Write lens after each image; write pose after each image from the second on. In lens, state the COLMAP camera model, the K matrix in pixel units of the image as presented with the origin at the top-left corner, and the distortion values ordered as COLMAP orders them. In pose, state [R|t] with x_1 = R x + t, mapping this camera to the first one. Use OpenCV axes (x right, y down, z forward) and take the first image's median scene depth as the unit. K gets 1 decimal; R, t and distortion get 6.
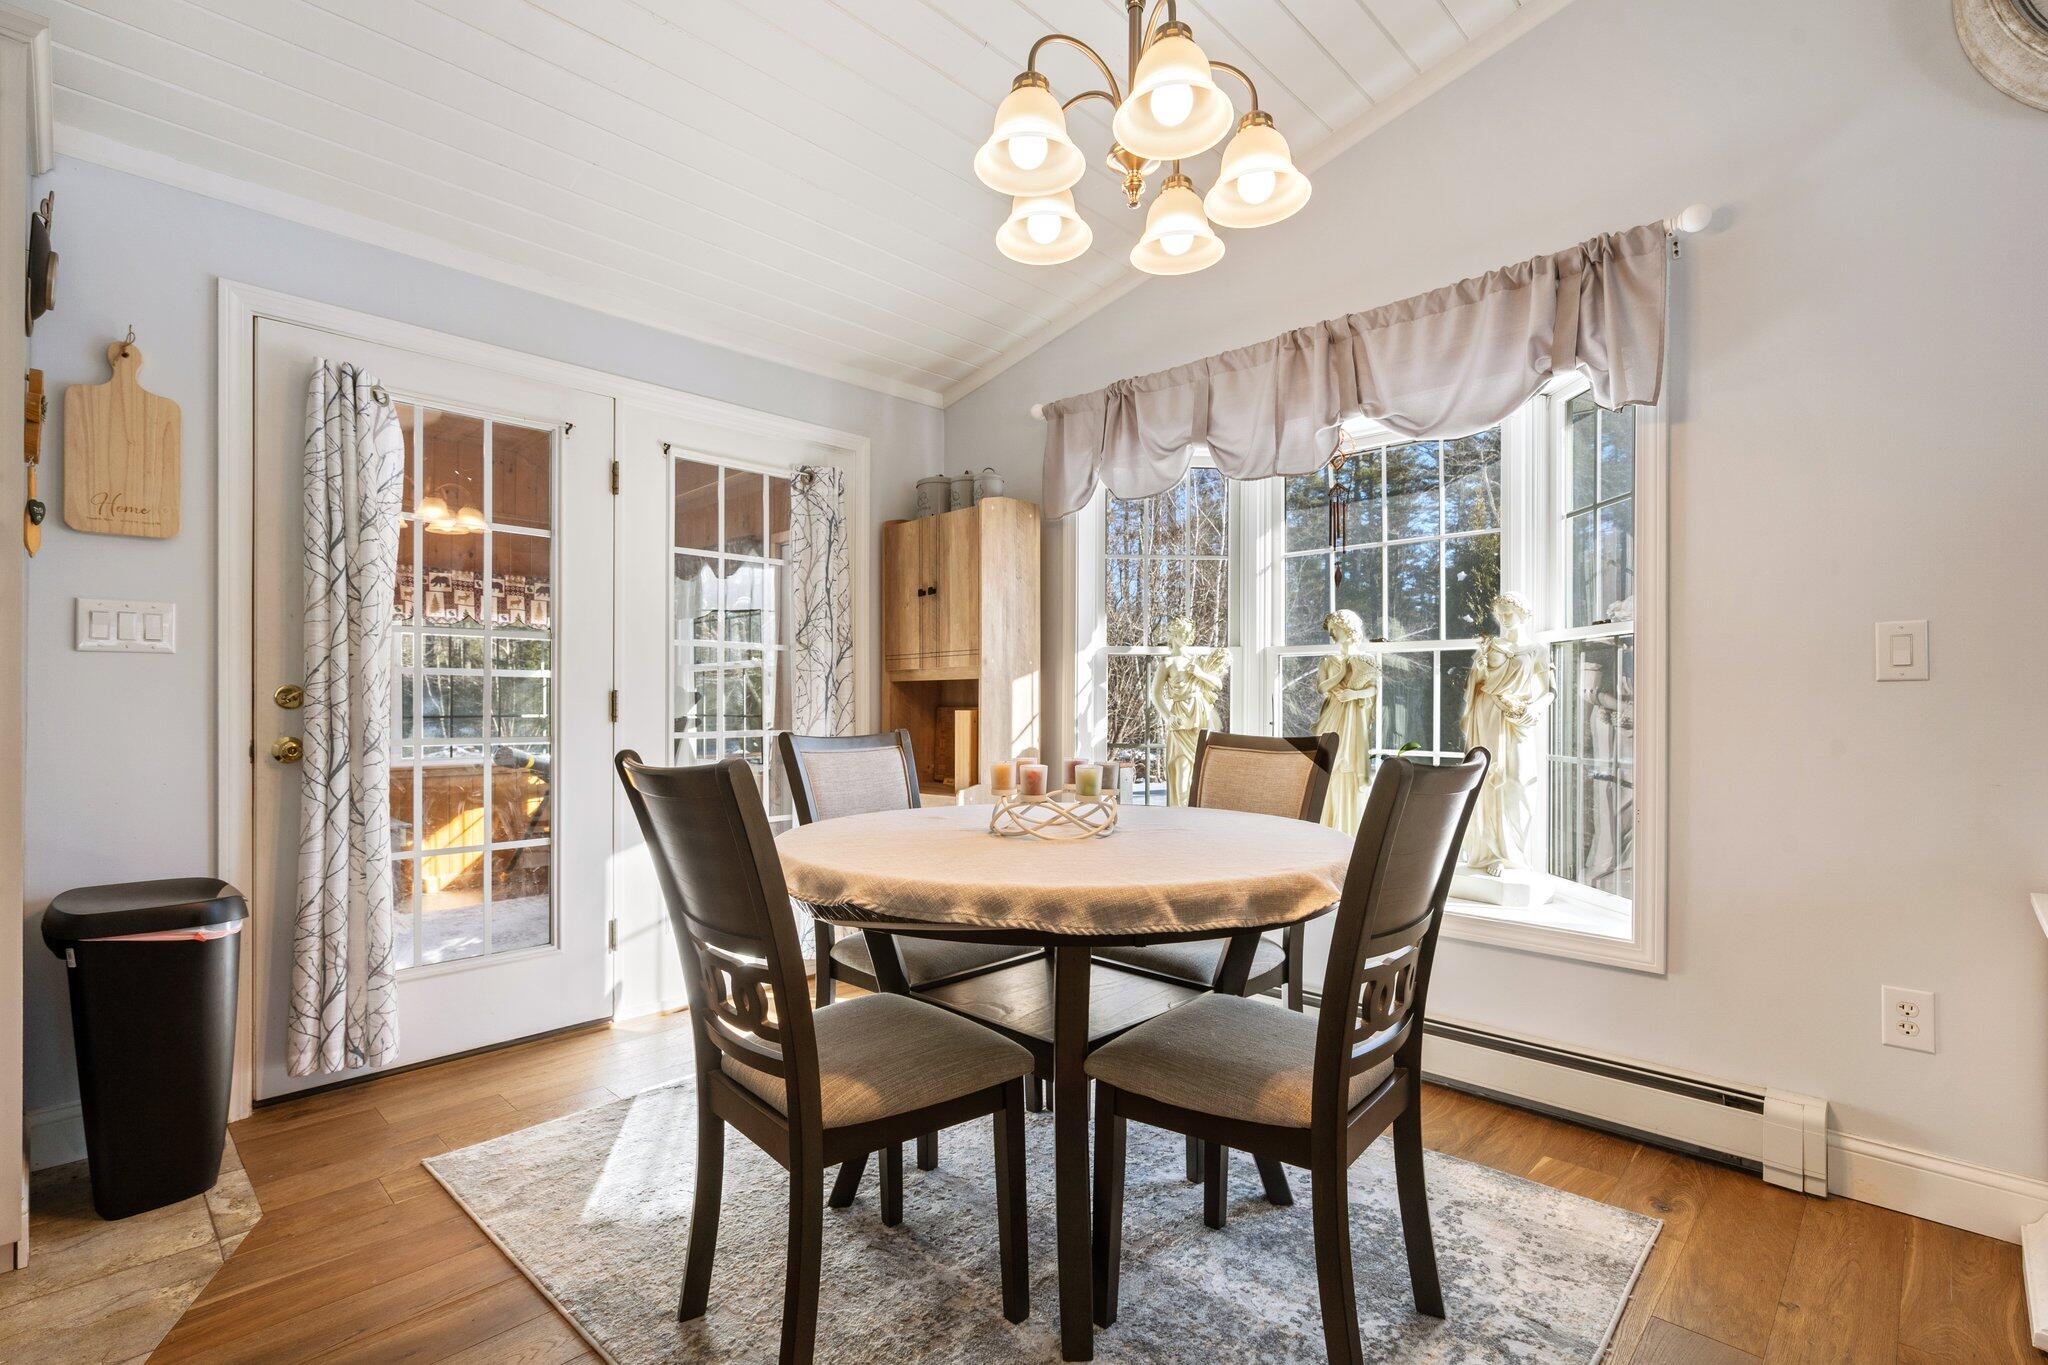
lens RADIAL K [[942.4, 0, 1027.2], [0, 942.4, 696.9], [0, 0, 1]] dist [0.001159, 0.000978]
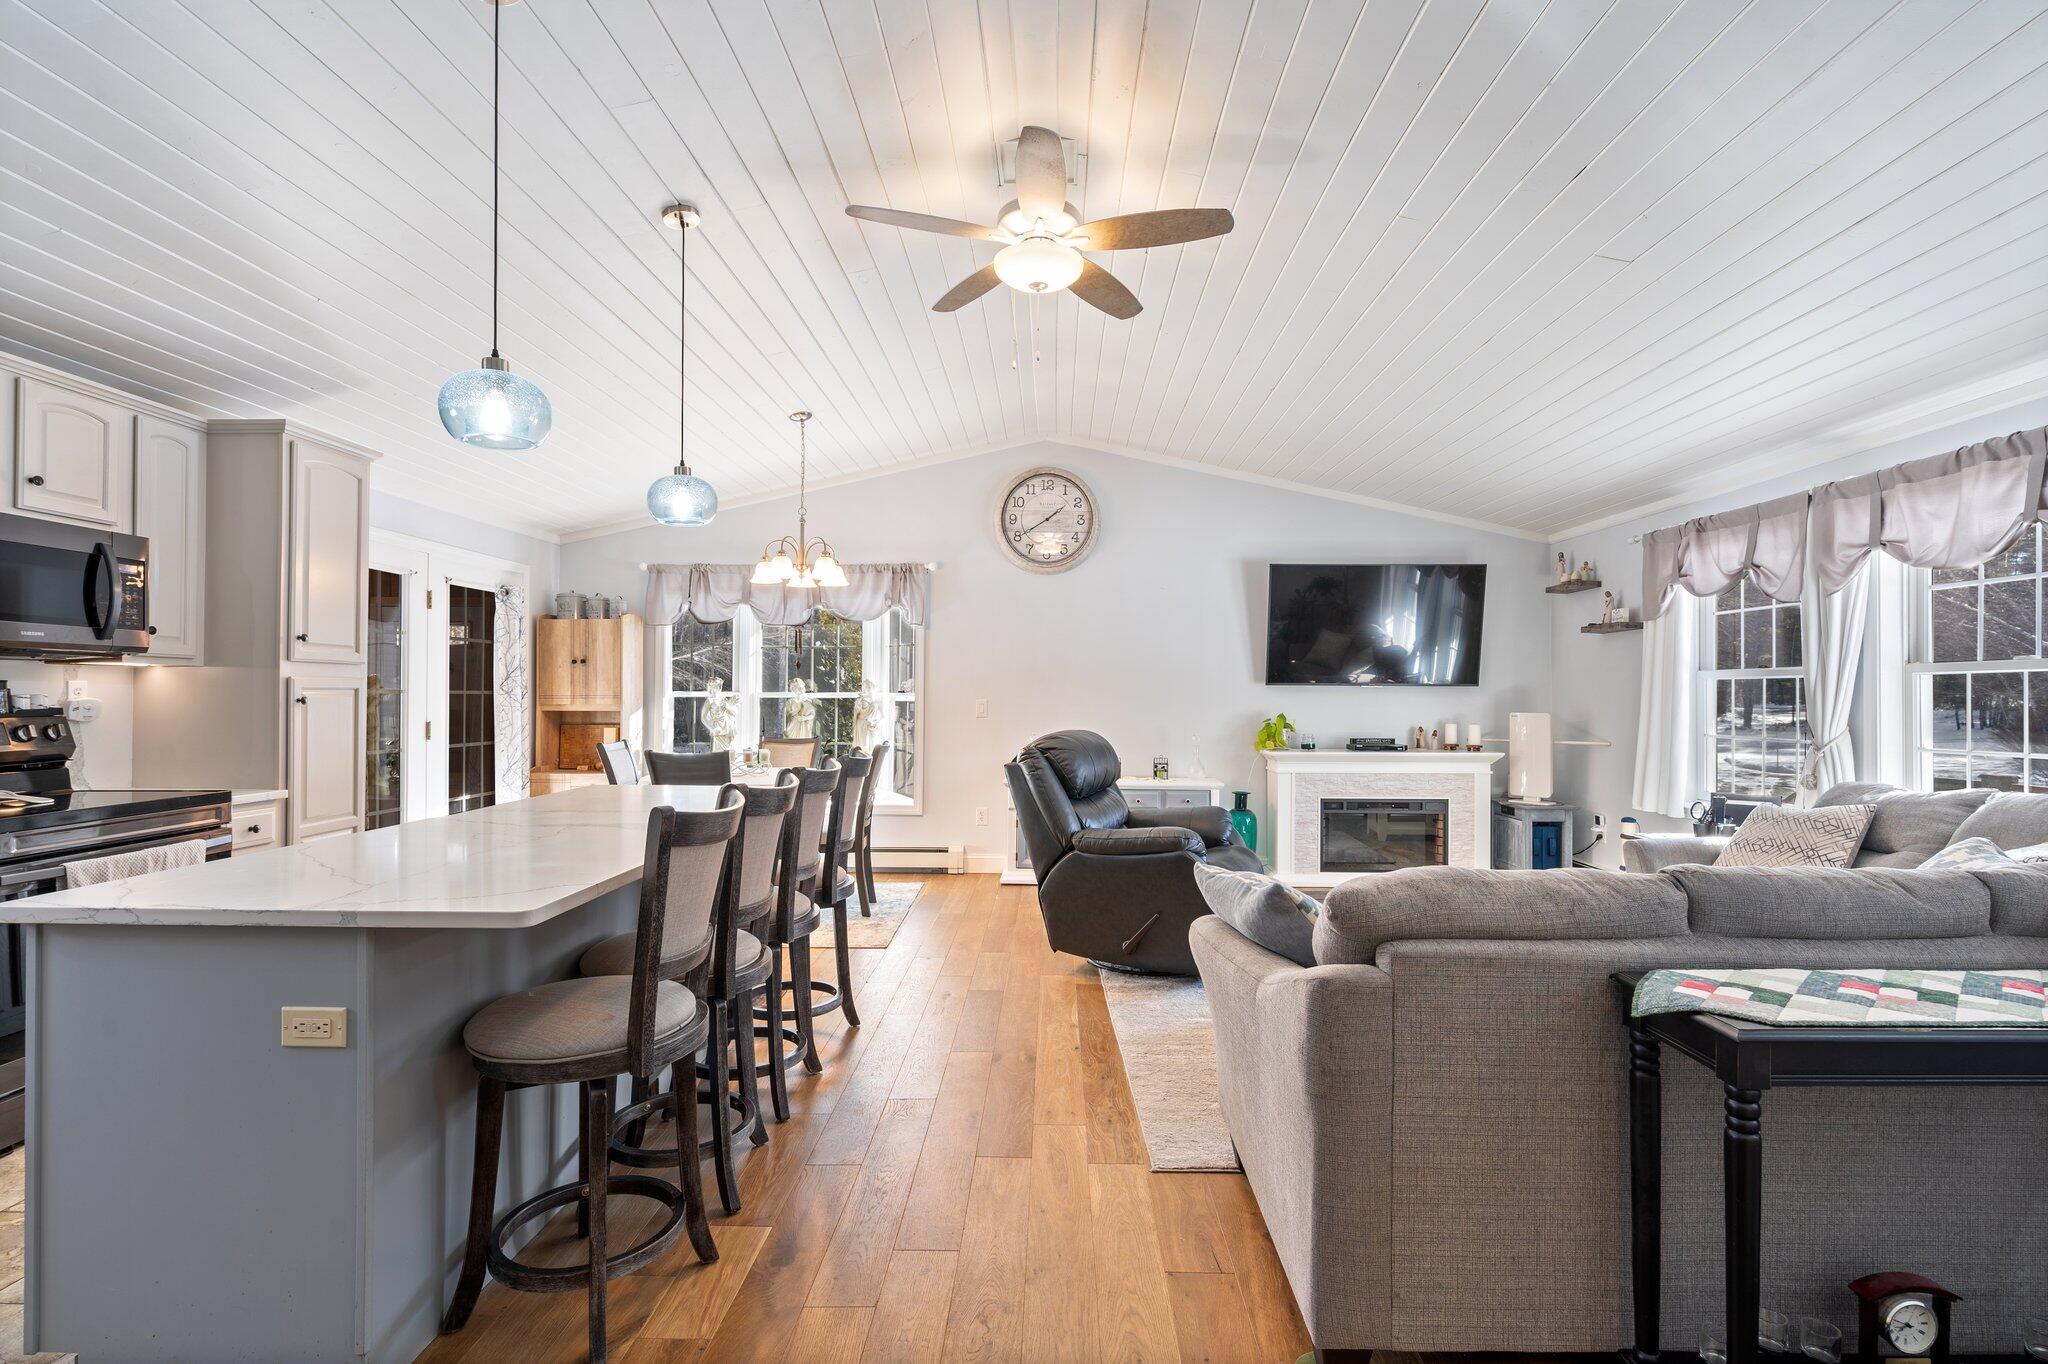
lens RADIAL K [[951.4, 0, 1026.9], [0, 951.4, 690.3], [0, 0, 1]] dist [-0.001725, 0.000866]
pose [[0.736887, 0.006209, 0.675987, -0.754259], [-0.007290, 0.999973, -0.001237, -0.065646], [-0.675977, -0.004017, 0.736912, -0.971105]]
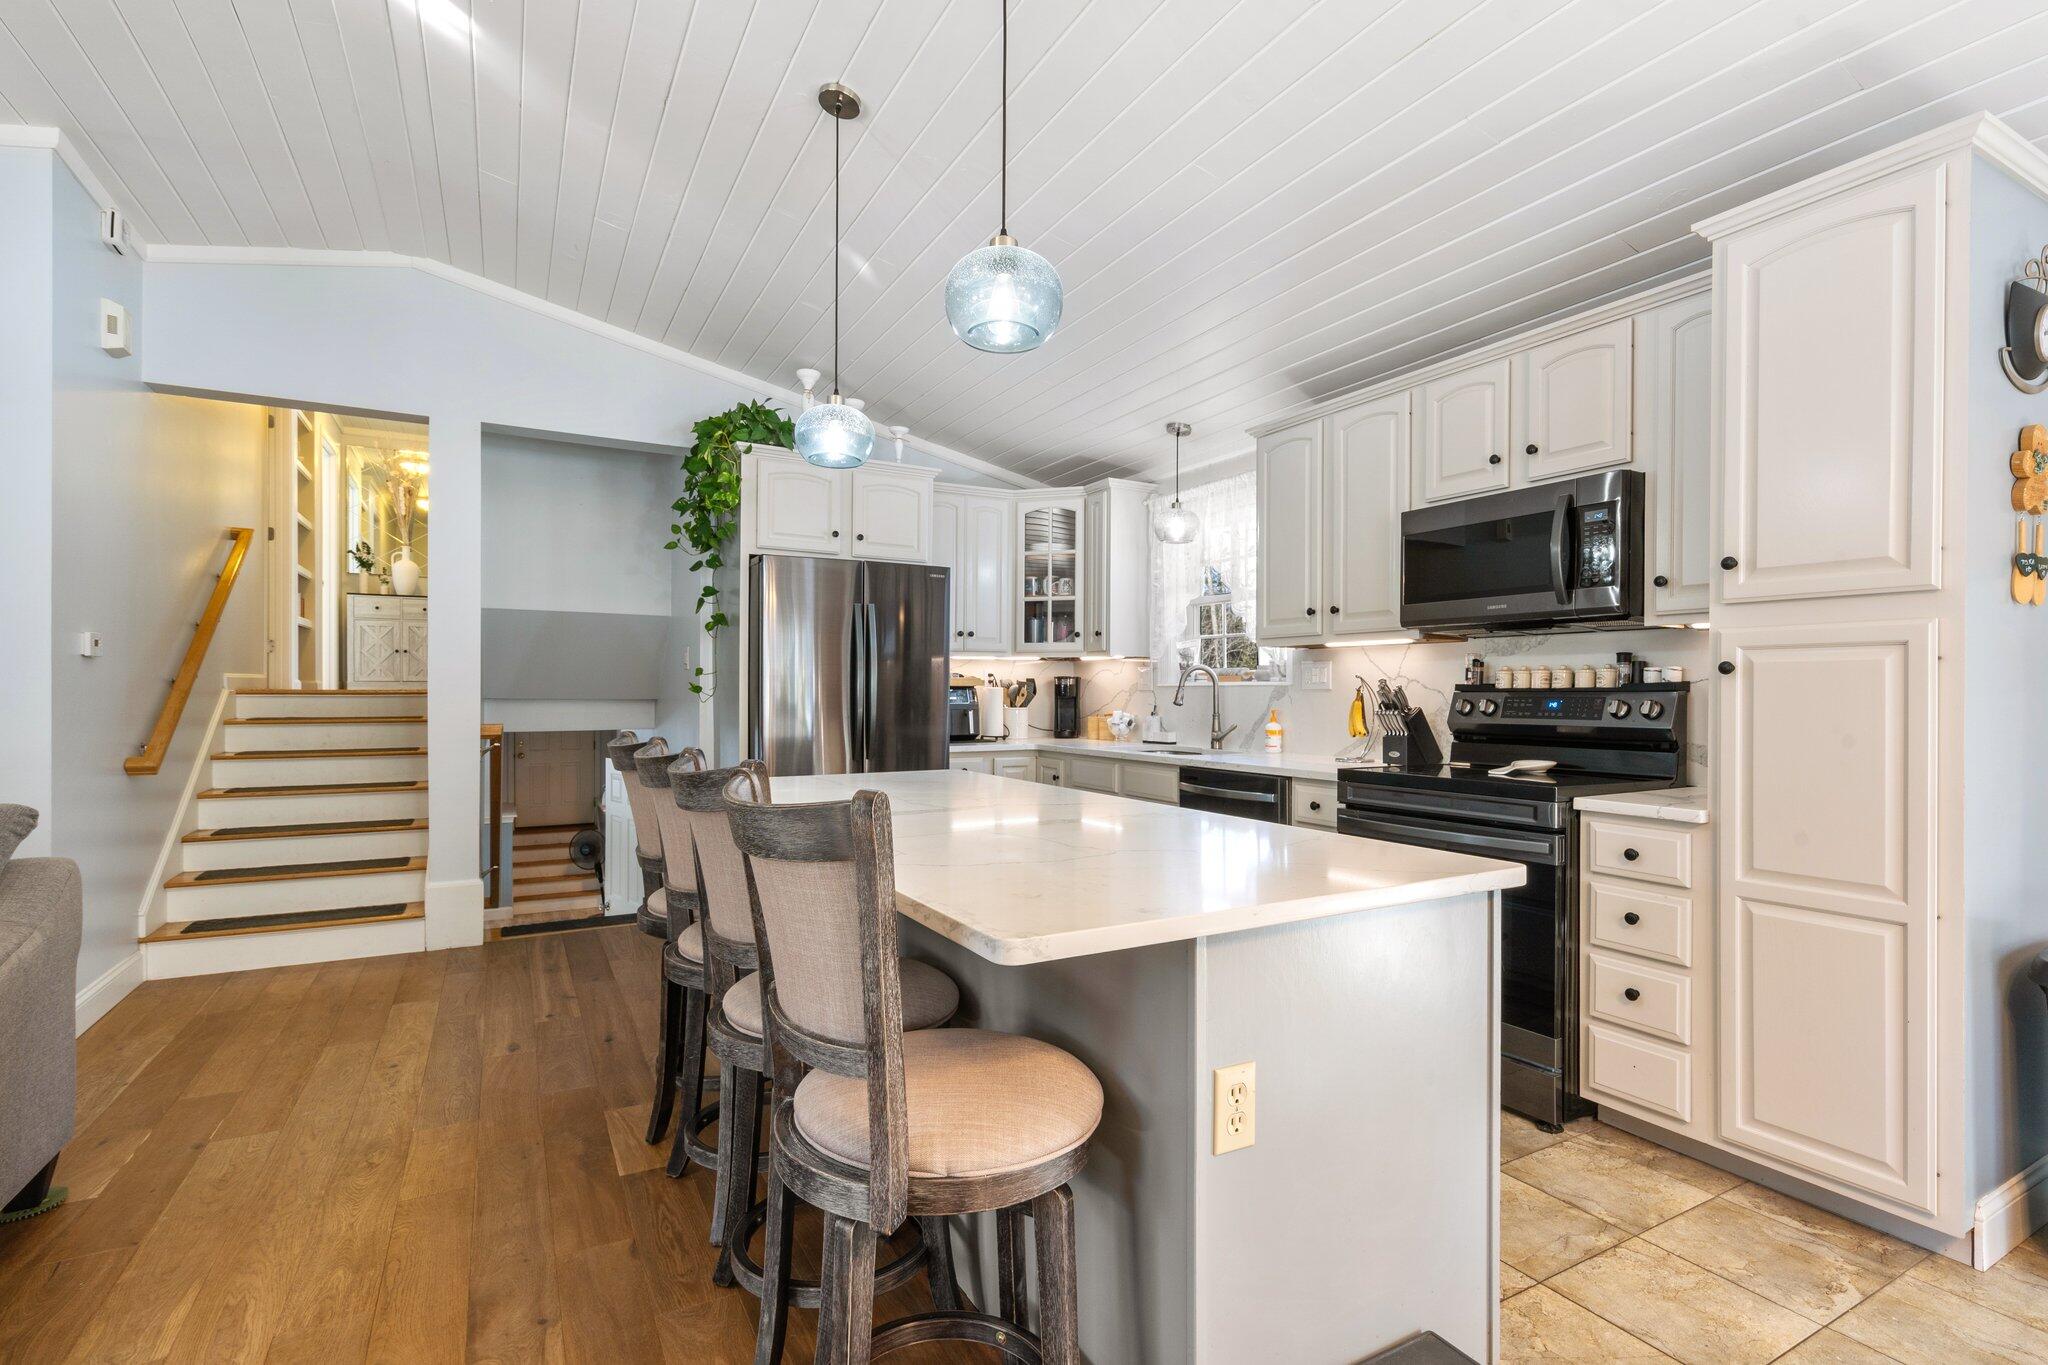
lens RADIAL K [[951.4, 0, 1026.9], [0, 951.4, 690.8], [0, 0, 1]] dist [-0.001725, 0.000866]
pose [[-0.290770, -0.000246, -0.956793, 0.156893], [0.000356, 1.000000, -0.000365, -0.032852], [0.956793, -0.000446, -0.290770, 0.145924]]
